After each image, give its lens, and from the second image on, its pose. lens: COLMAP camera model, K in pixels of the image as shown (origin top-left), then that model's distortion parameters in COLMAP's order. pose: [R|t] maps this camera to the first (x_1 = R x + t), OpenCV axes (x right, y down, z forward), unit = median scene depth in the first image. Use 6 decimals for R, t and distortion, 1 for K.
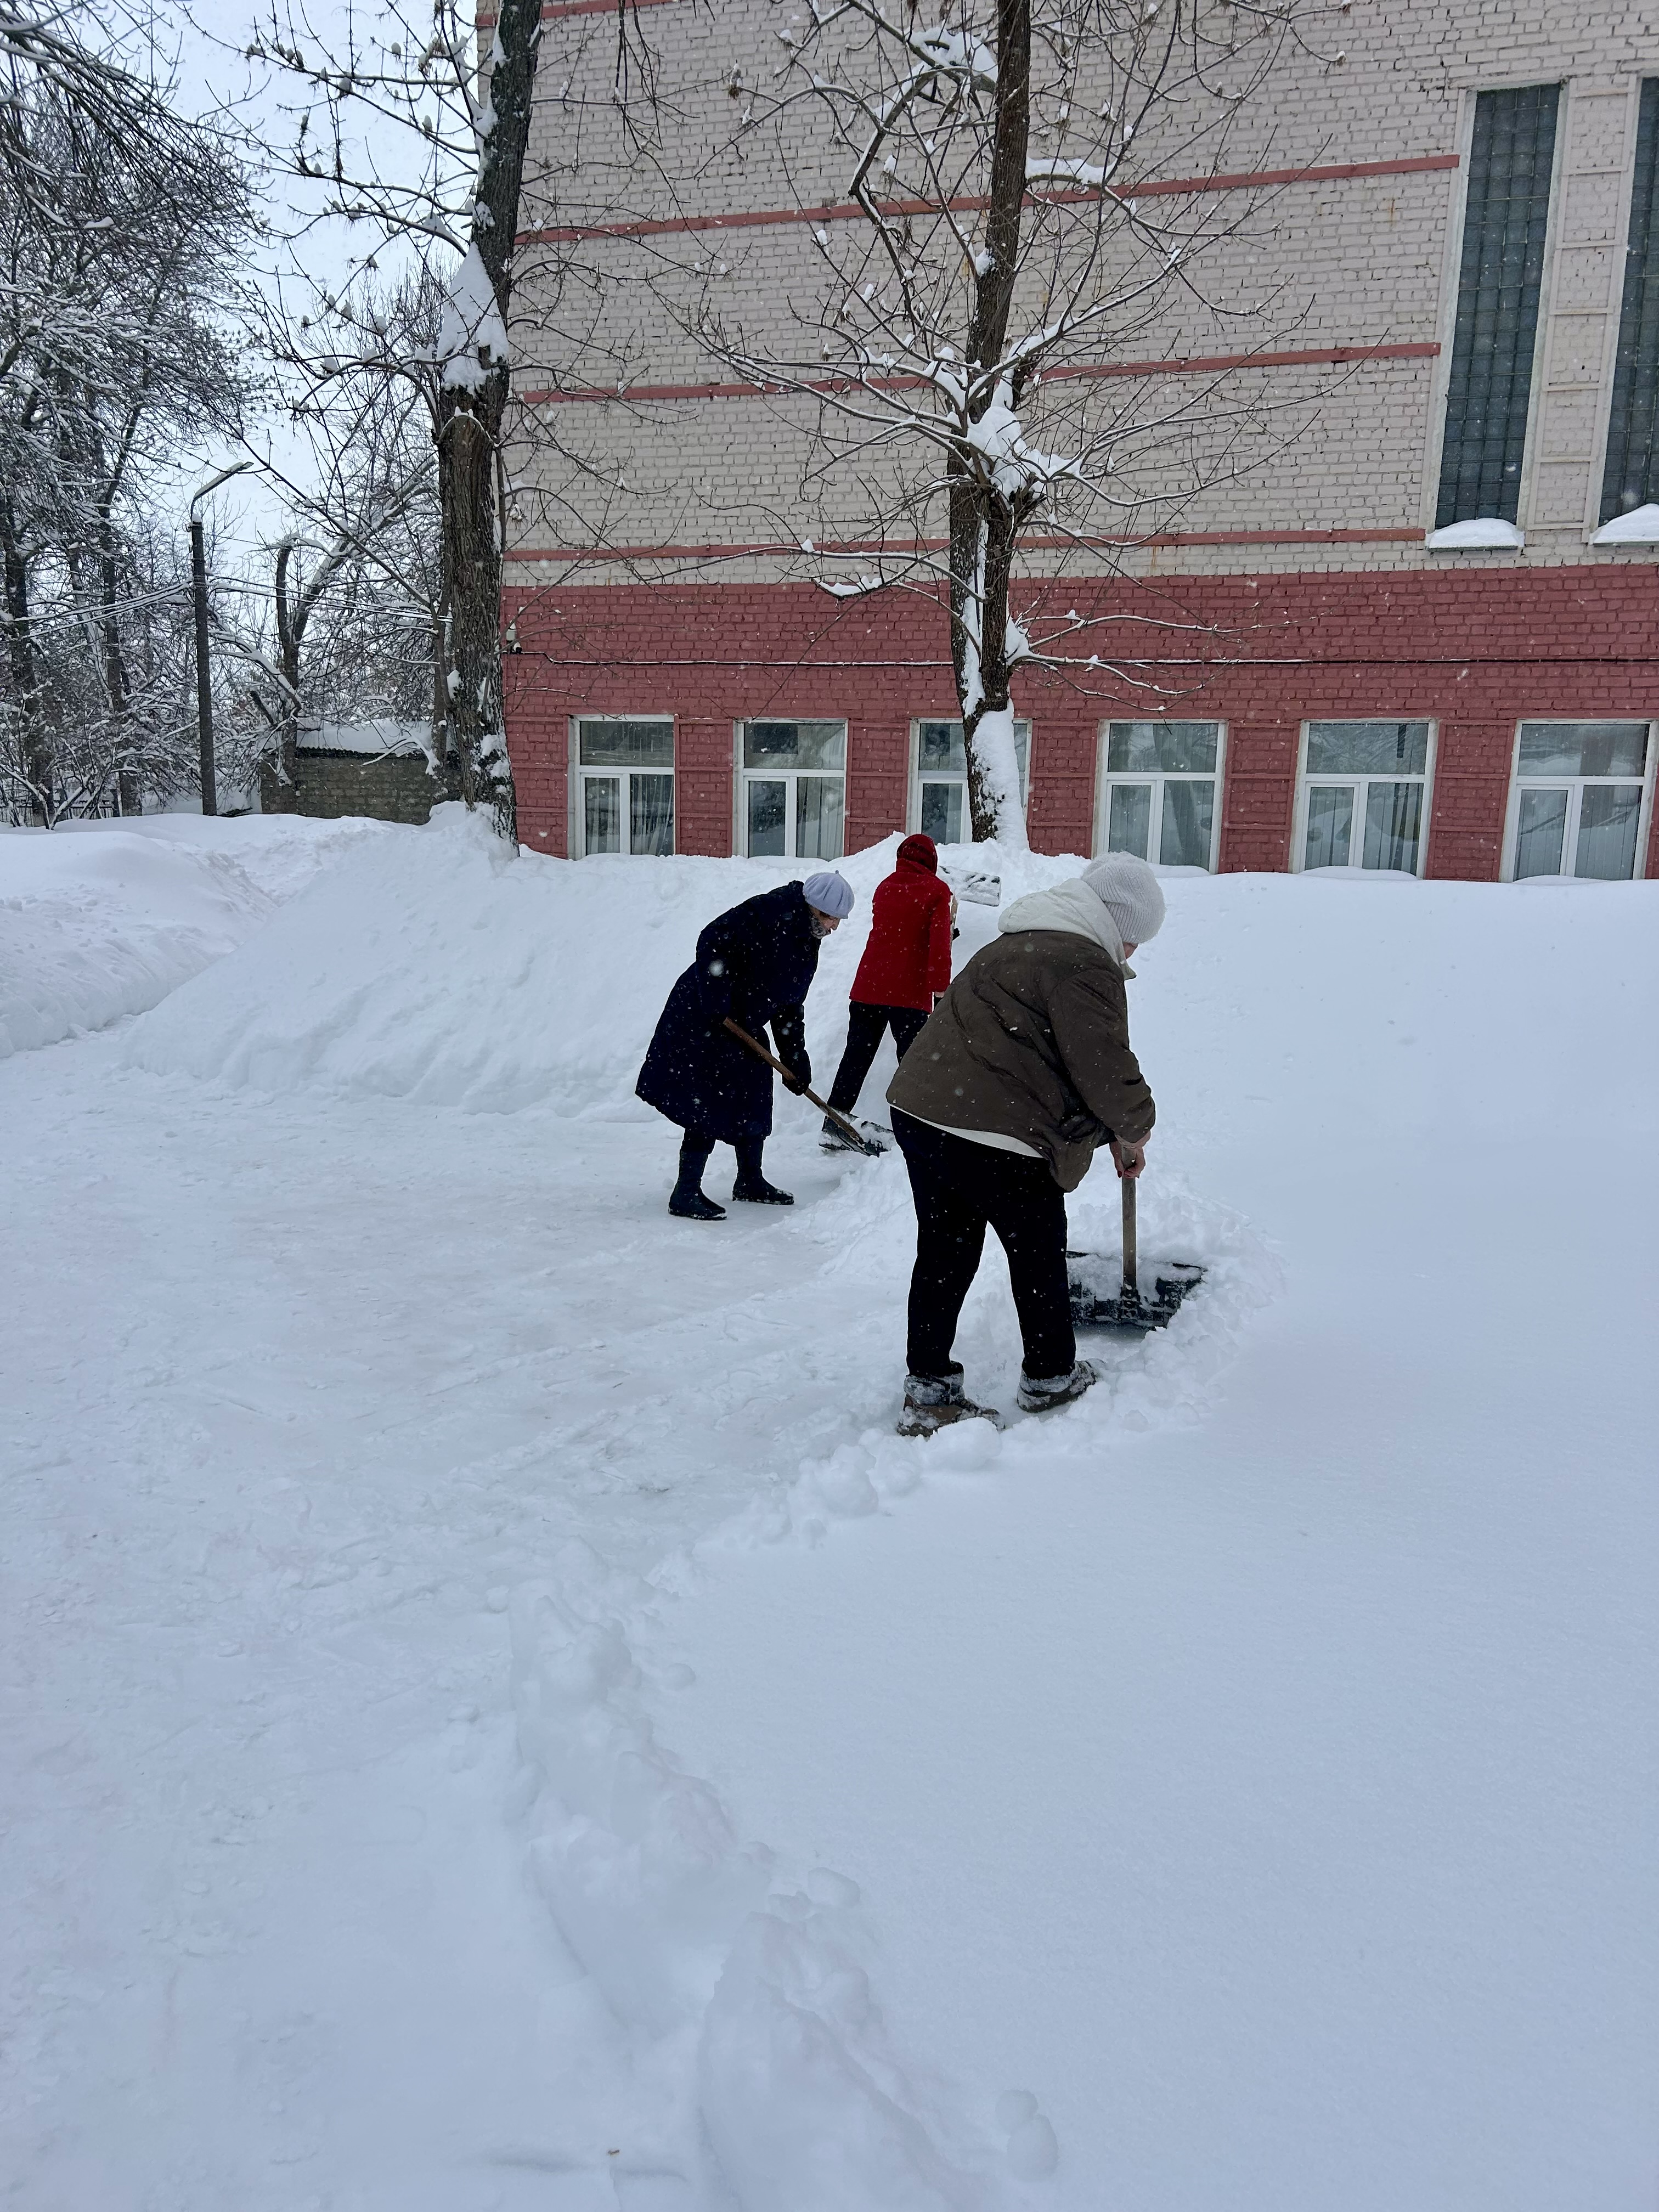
lens RADIAL K [[1678.4, 0, 830.7], [0, 1678.4, 1182.6], [0, 0, 1]] dist [0.019905, -0.000293]
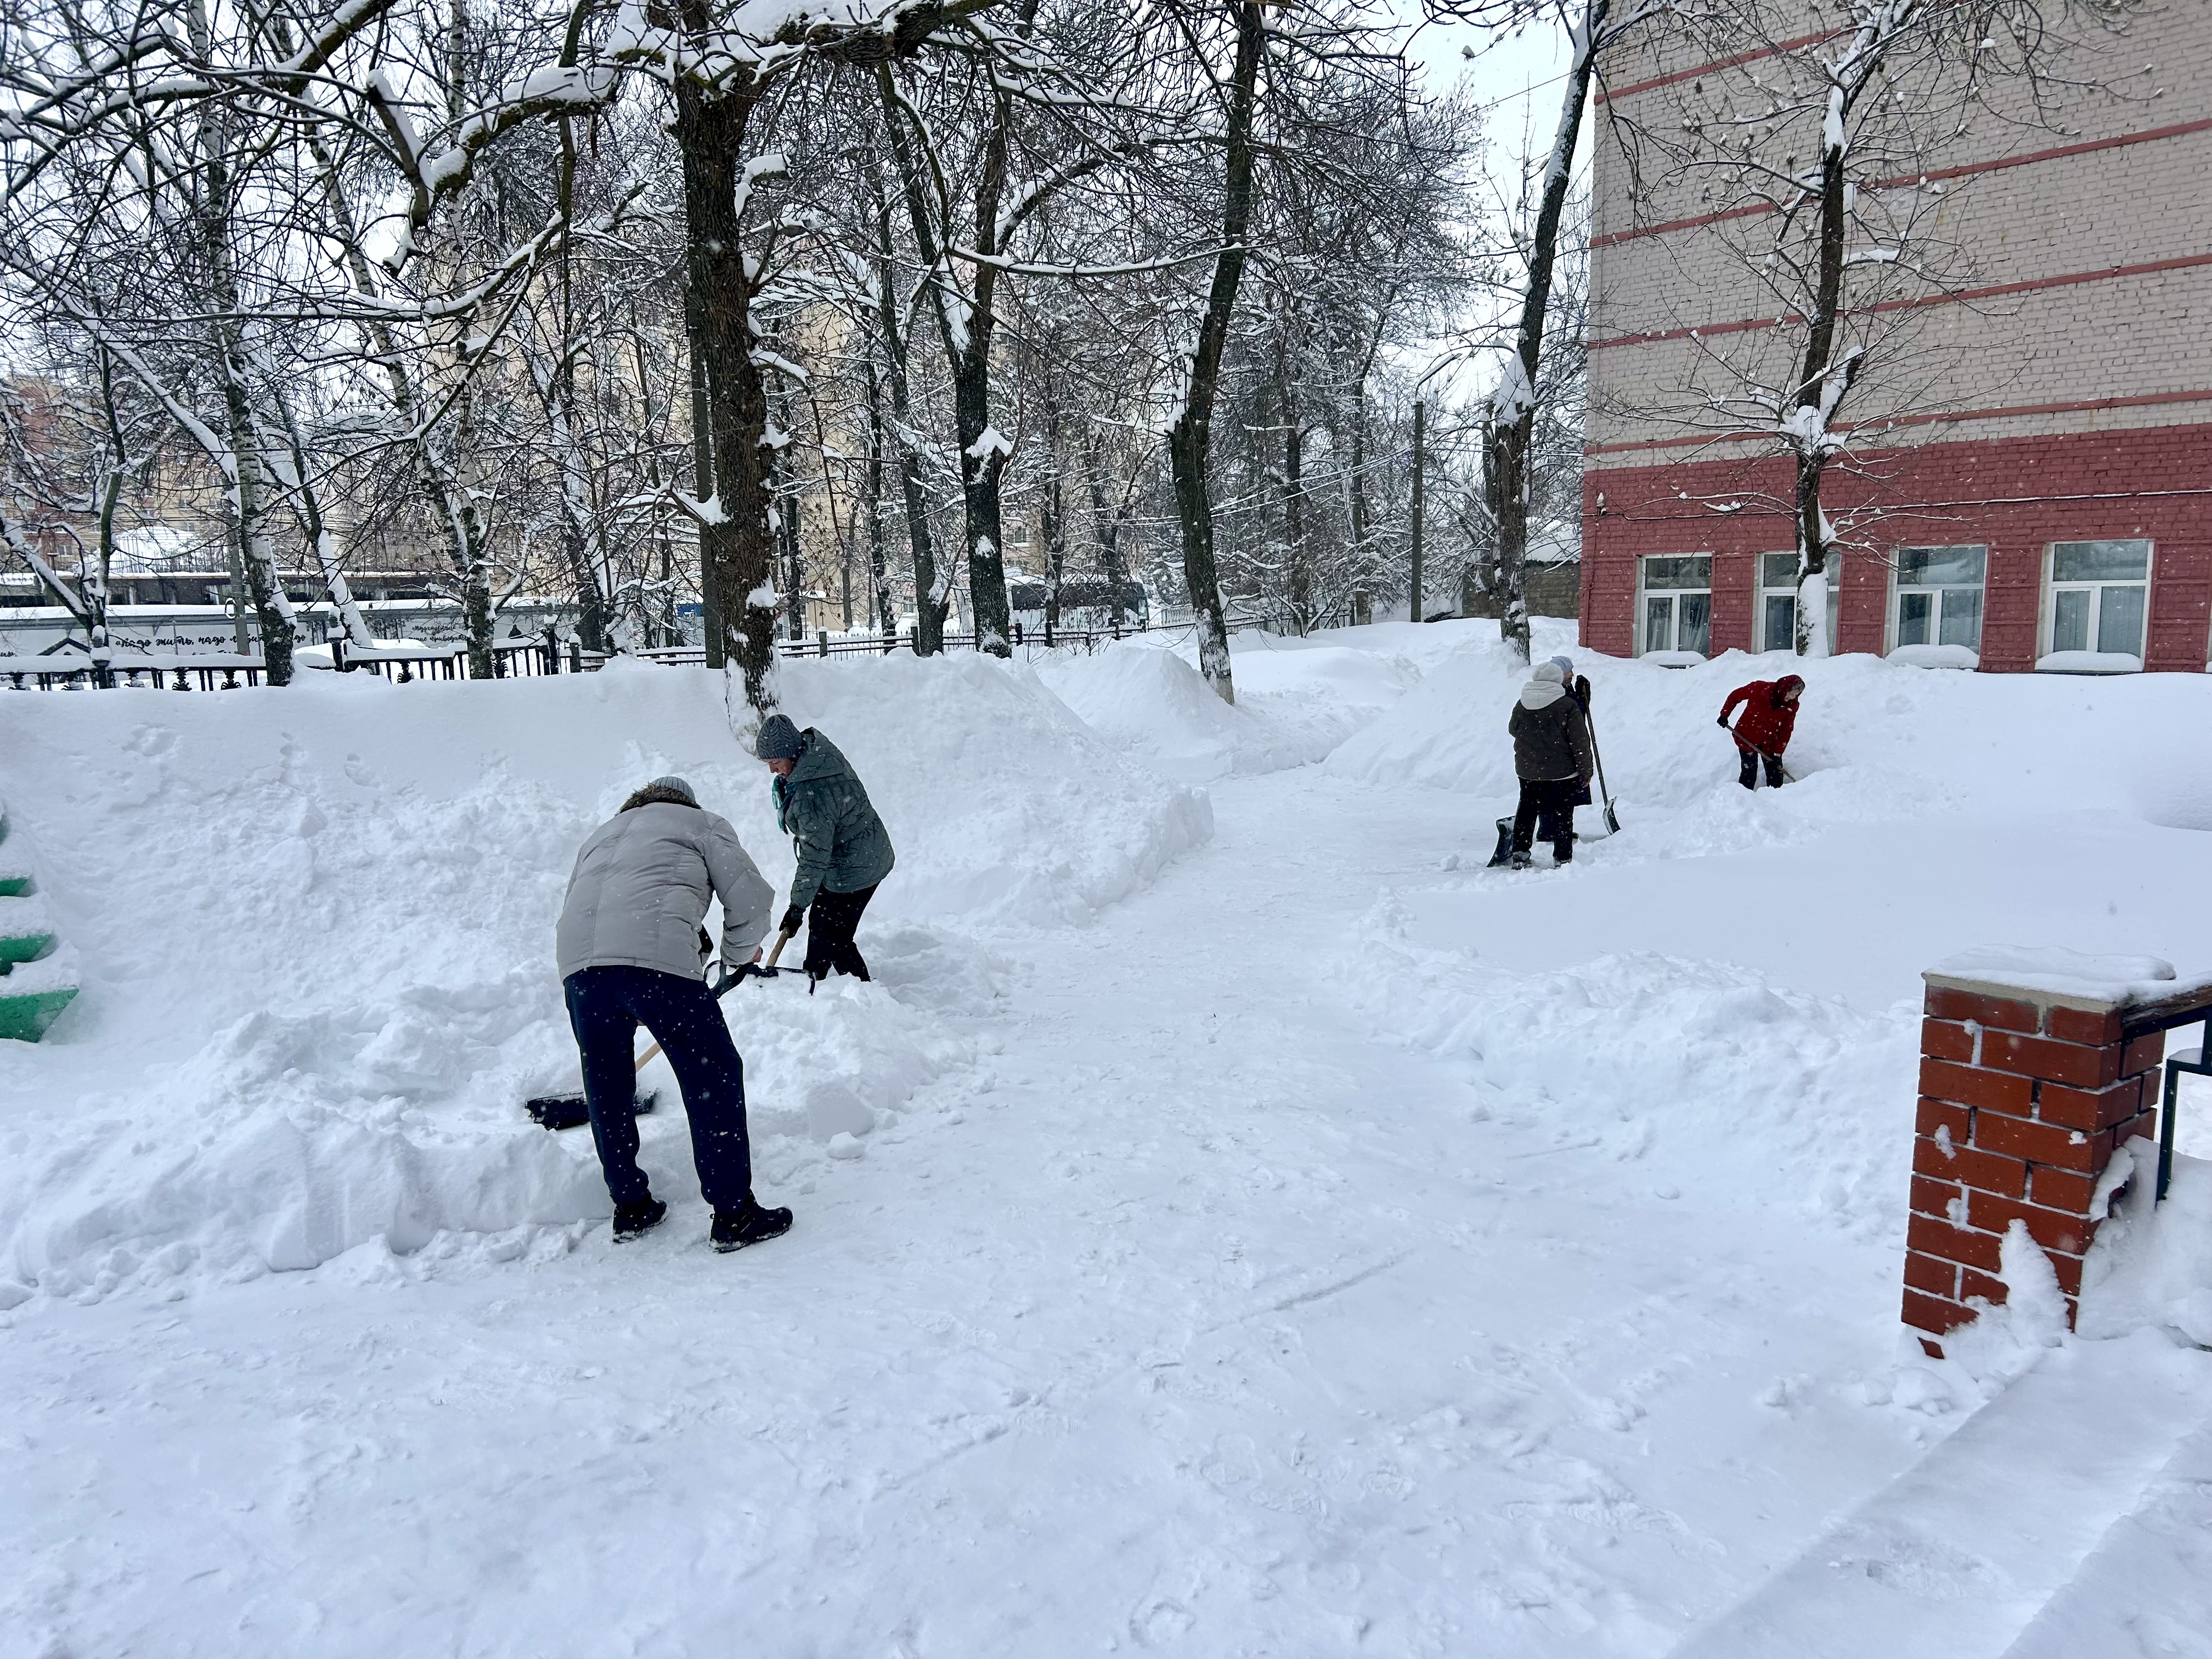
lens RADIAL K [[1671.7, 0, 1106.0], [0, 1671.7, 829.5], [0, 0, 1]] dist [-0.120510, -0.000662]
pose [[0.853607, 0.026814, -0.520227, 0.187647], [-0.065969, 0.996198, -0.056897, 0.060047], [0.516723, 0.082886, 0.852131, -0.390727]]
